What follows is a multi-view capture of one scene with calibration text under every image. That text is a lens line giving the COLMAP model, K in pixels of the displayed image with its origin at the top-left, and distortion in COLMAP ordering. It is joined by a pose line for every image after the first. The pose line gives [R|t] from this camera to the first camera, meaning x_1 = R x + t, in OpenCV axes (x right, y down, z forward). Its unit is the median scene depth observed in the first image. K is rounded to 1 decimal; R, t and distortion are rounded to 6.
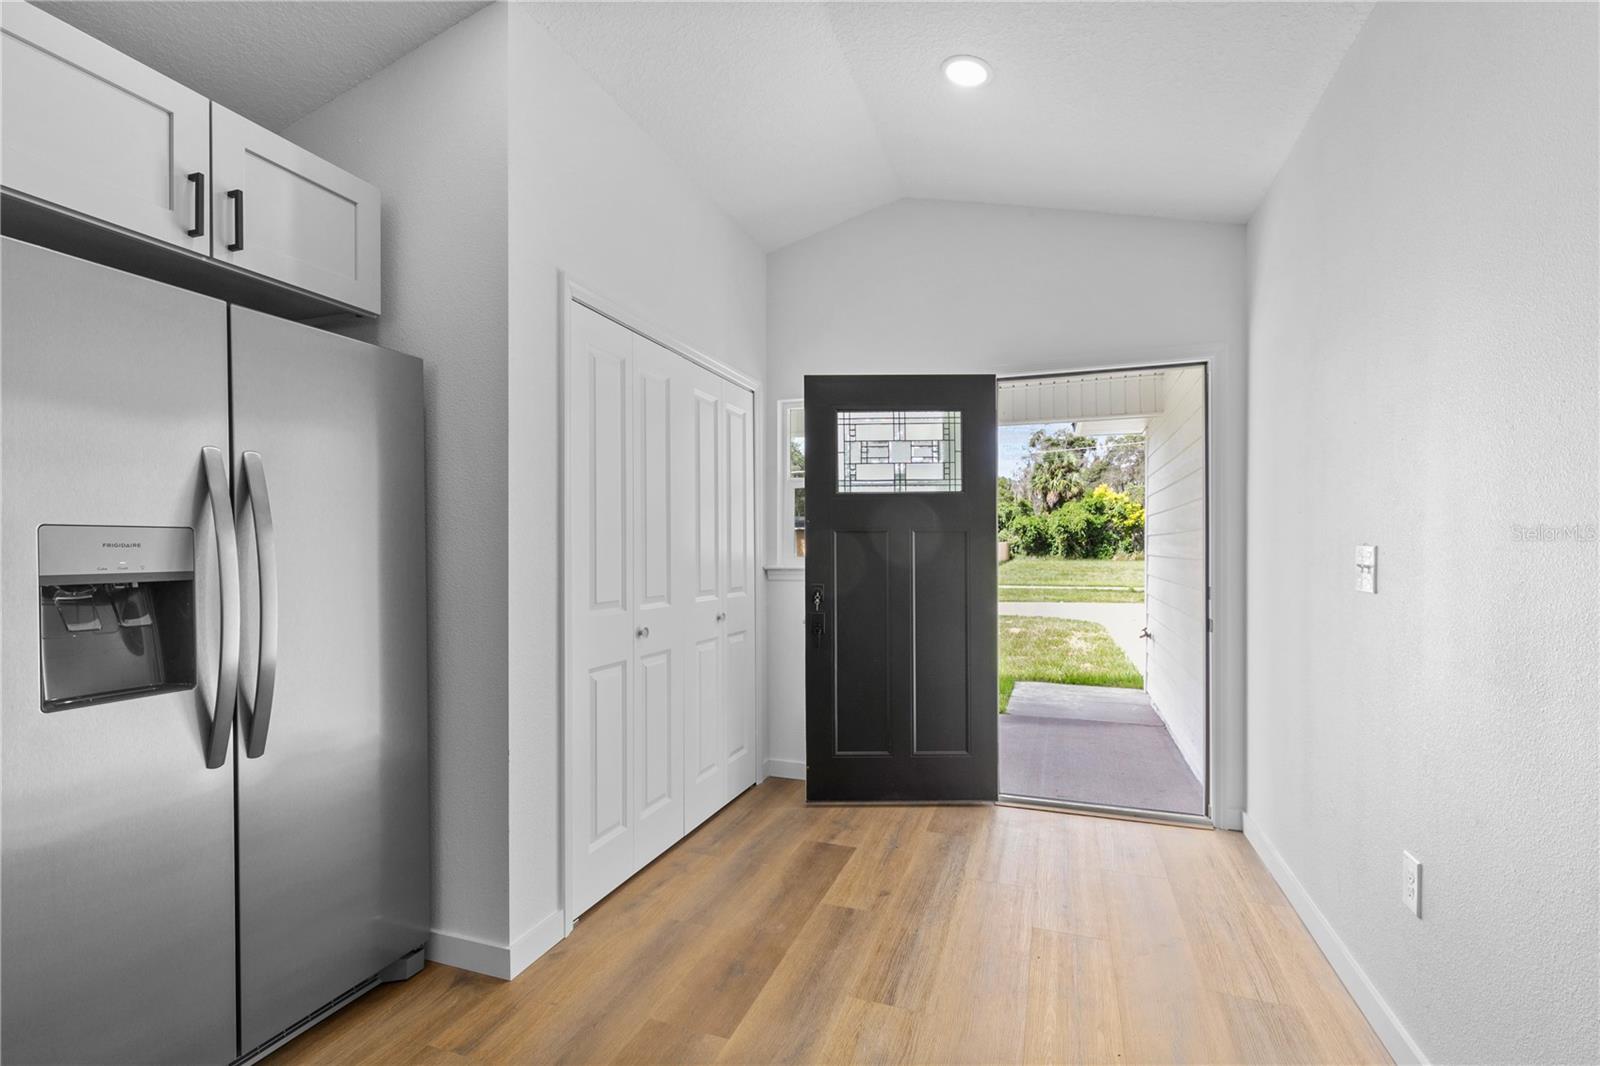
lens RADIAL K [[720.4, 0, 802.0], [0, 720.4, 547.6], [0, 0, 1]] dist [0.002940, 0.000331]
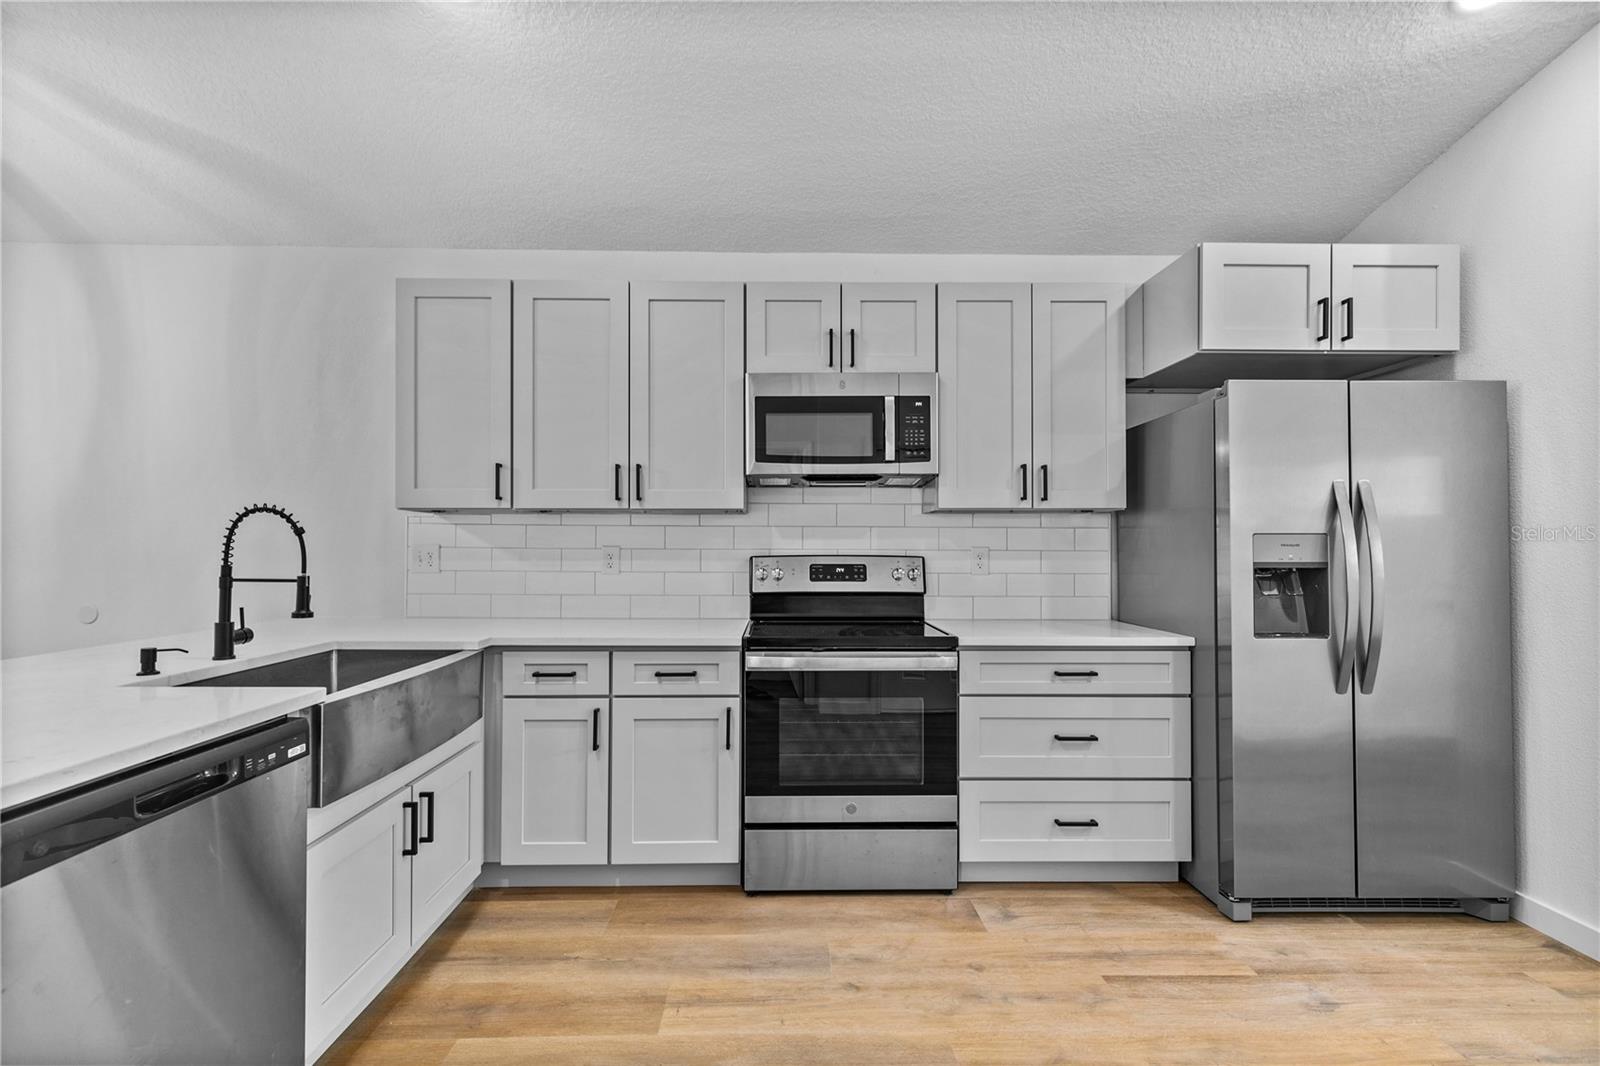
lens RADIAL K [[715.8, 0, 796.2], [0, 715.8, 542.9], [0, 0, 1]] dist [0.004941, 0.000125]
pose [[0.351685, -0.003010, -0.936114, 0.169881], [-0.002934, 0.999986, -0.004318, 0.001854], [0.936114, 0.004265, 0.351672, -0.536284]]
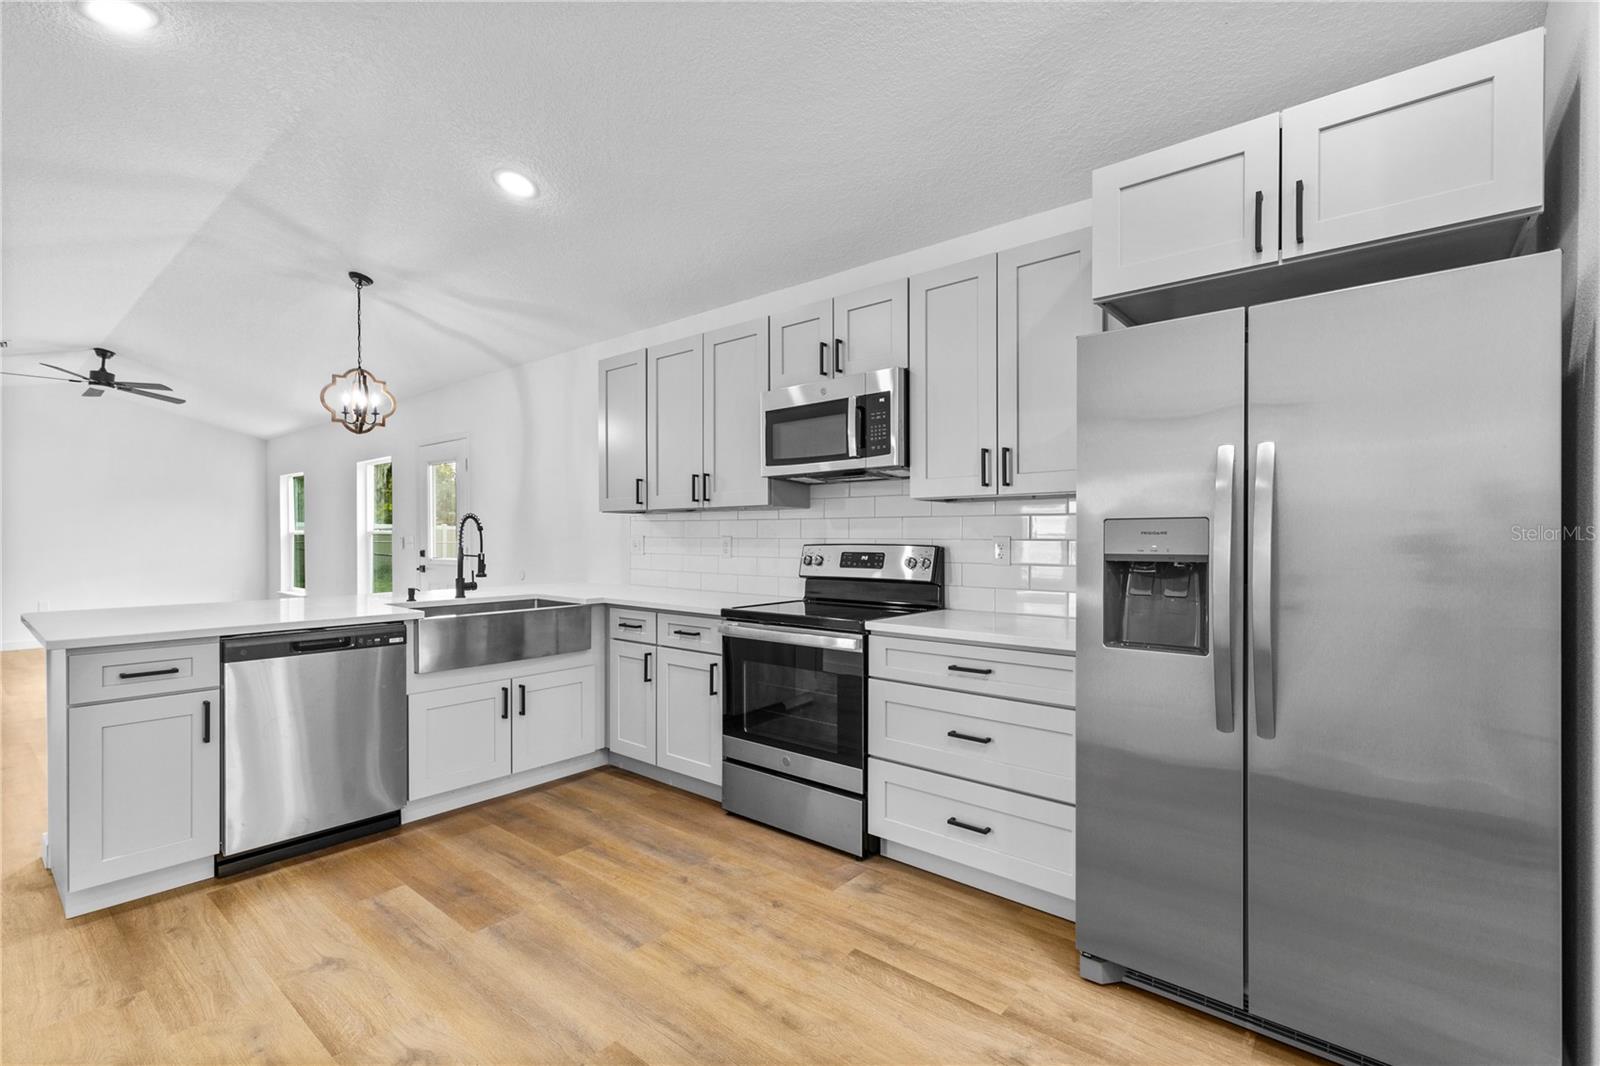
lens RADIAL K [[715.8, 0, 796.2], [0, 715.8, 542.9], [0, 0, 1]] dist [0.004941, 0.000125]
pose [[-0.349423, 0.010437, -0.936907, 0.419656], [0.001020, 0.999942, 0.010758, 0.000357], [0.936964, 0.002804, -0.349414, 0.706830]]
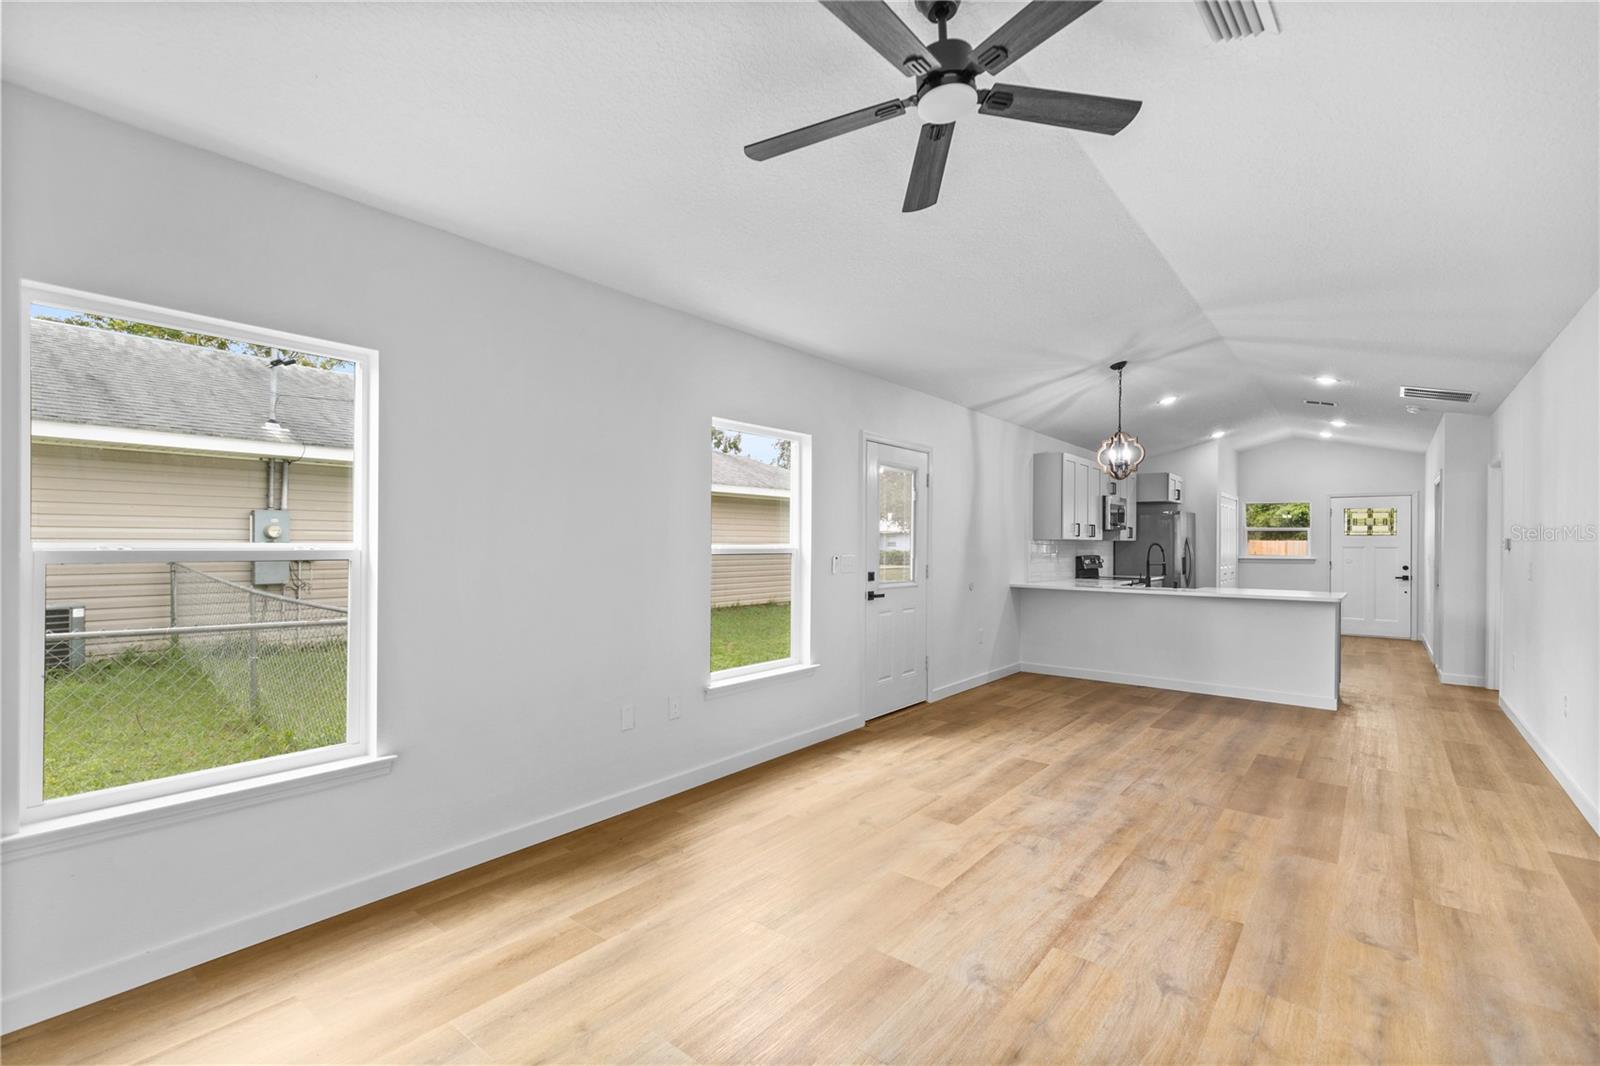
lens RADIAL K [[736.3, 0, 798.3], [0, 736.3, 548.0], [0, 0, 1]] dist [0.001145, 0.000454]
pose [[0.945781, 0.004184, -0.324777, -1.758580], [-0.004871, 0.999987, -0.001300, -0.018026], [0.324768, 0.002812, 0.945790, -5.524476]]
